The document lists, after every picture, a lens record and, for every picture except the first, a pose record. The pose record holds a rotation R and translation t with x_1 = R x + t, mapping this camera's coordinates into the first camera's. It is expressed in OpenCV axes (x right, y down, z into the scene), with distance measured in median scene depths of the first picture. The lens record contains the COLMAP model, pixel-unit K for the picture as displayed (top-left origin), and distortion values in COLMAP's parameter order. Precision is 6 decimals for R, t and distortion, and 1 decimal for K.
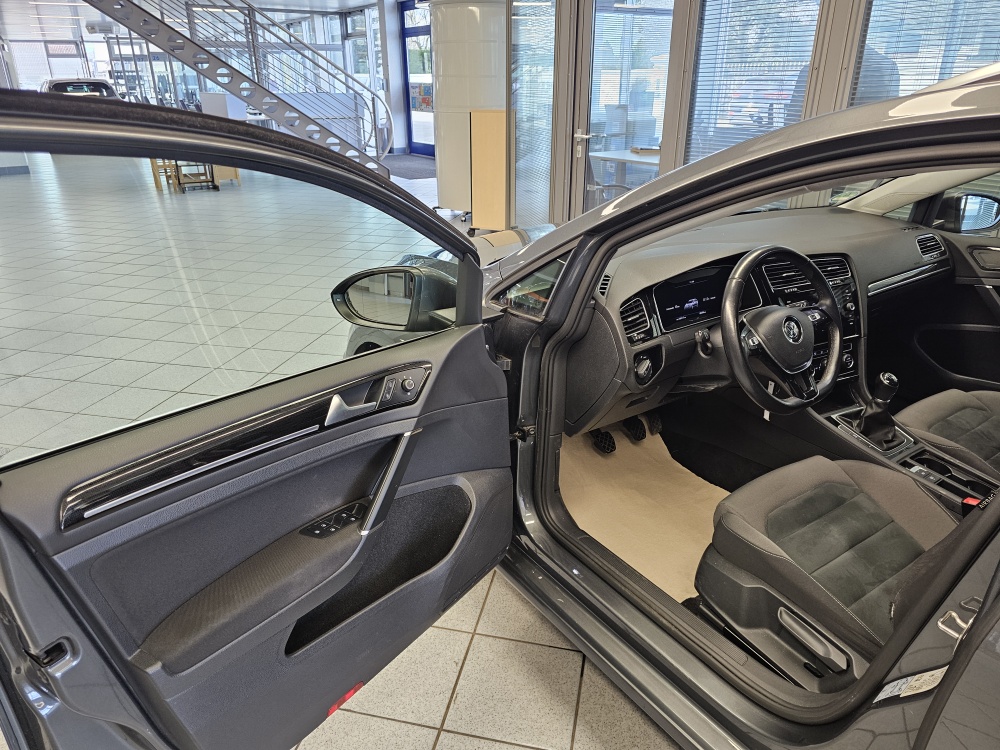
lens RADIAL K [[676.2, 0, 485.1], [0, 676.2, 378.6], [0, 0, 1]] dist [0.065454, -0.054542]
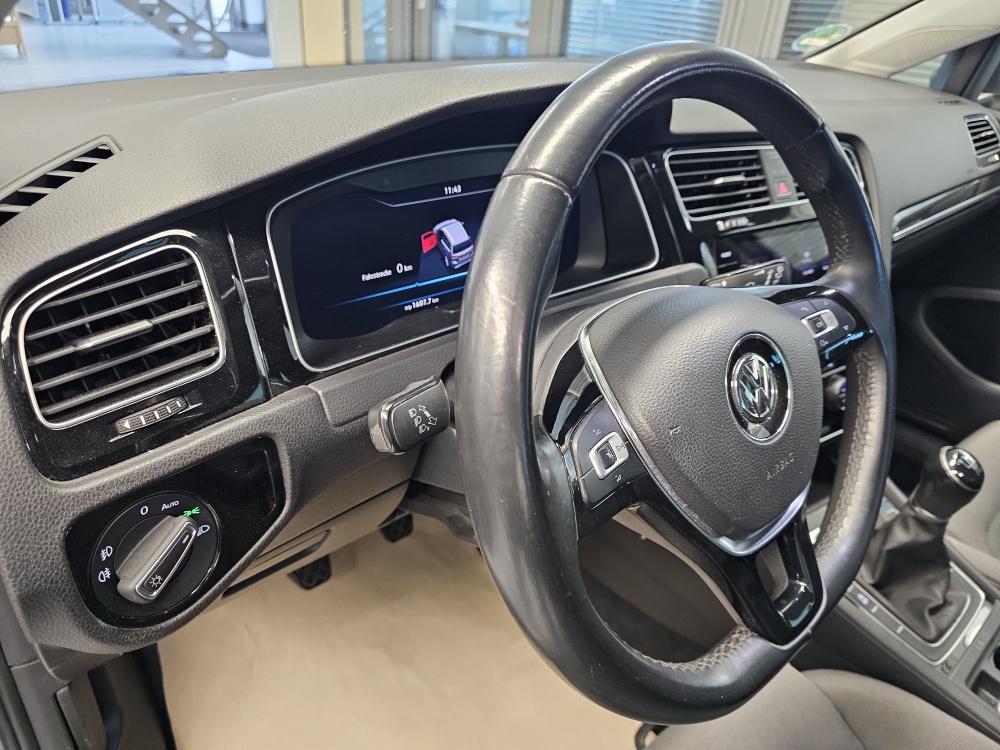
lens RADIAL K [[676.2, 0, 485.1], [0, 676.2, 378.6], [0, 0, 1]] dist [0.065454, -0.054542]
pose [[0.991431, -0.000894, 0.130629, 0.299596], [-0.015119, 0.992471, 0.121543, -0.100748], [-0.129754, -0.122477, 0.983953, 0.726860]]
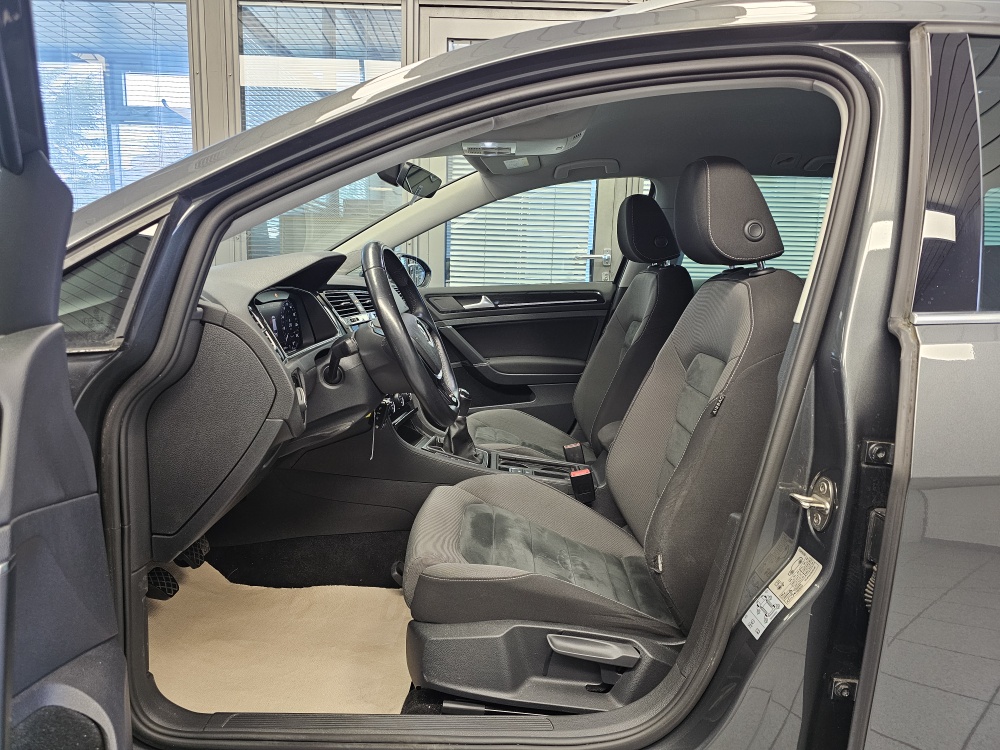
lens RADIAL K [[676.2, 0, 485.1], [0, 676.2, 378.6], [0, 0, 1]] dist [0.065454, -0.054542]
pose [[0.556321, -0.110784, 0.823549, -0.214490], [0.310059, 0.947171, -0.082036, 0.077815], [-0.770954, 0.300988, 0.561281, 0.450510]]
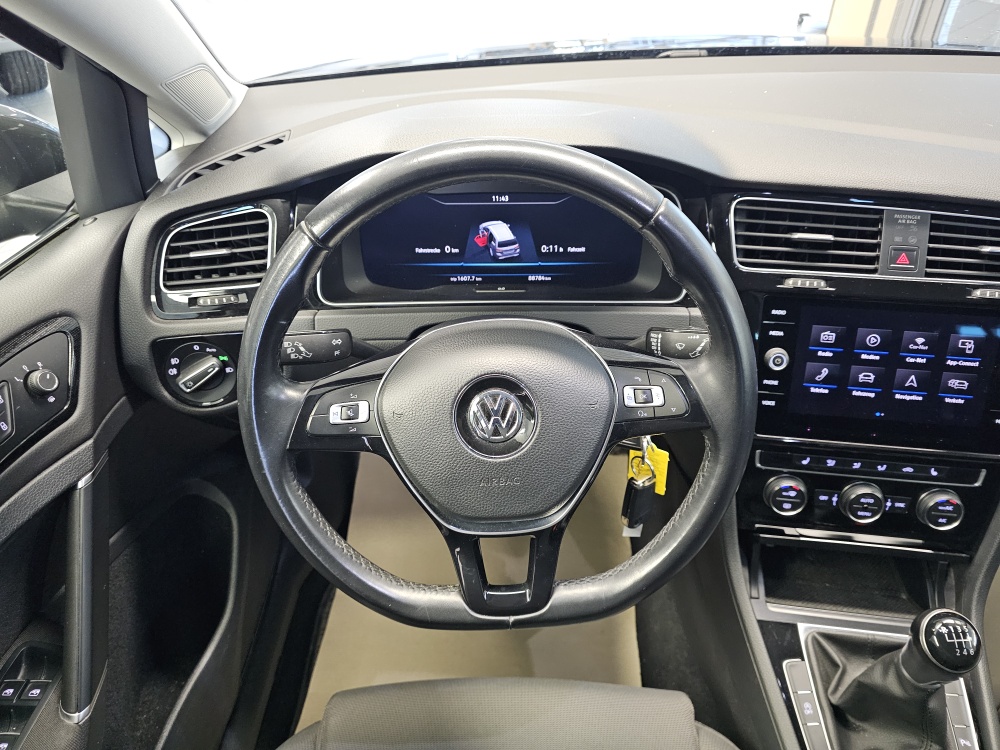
lens RADIAL K [[662.9, 0, 500.0], [0, 662.9, 375.0], [0, 0, 1]] dist [0.056625, -0.000059]
pose [[0.823412, 0.343968, -0.451307, 0.562519], [-0.217778, 0.925988, 0.308414, -0.181258], [0.523990, -0.155668, 0.837378, 0.704767]]
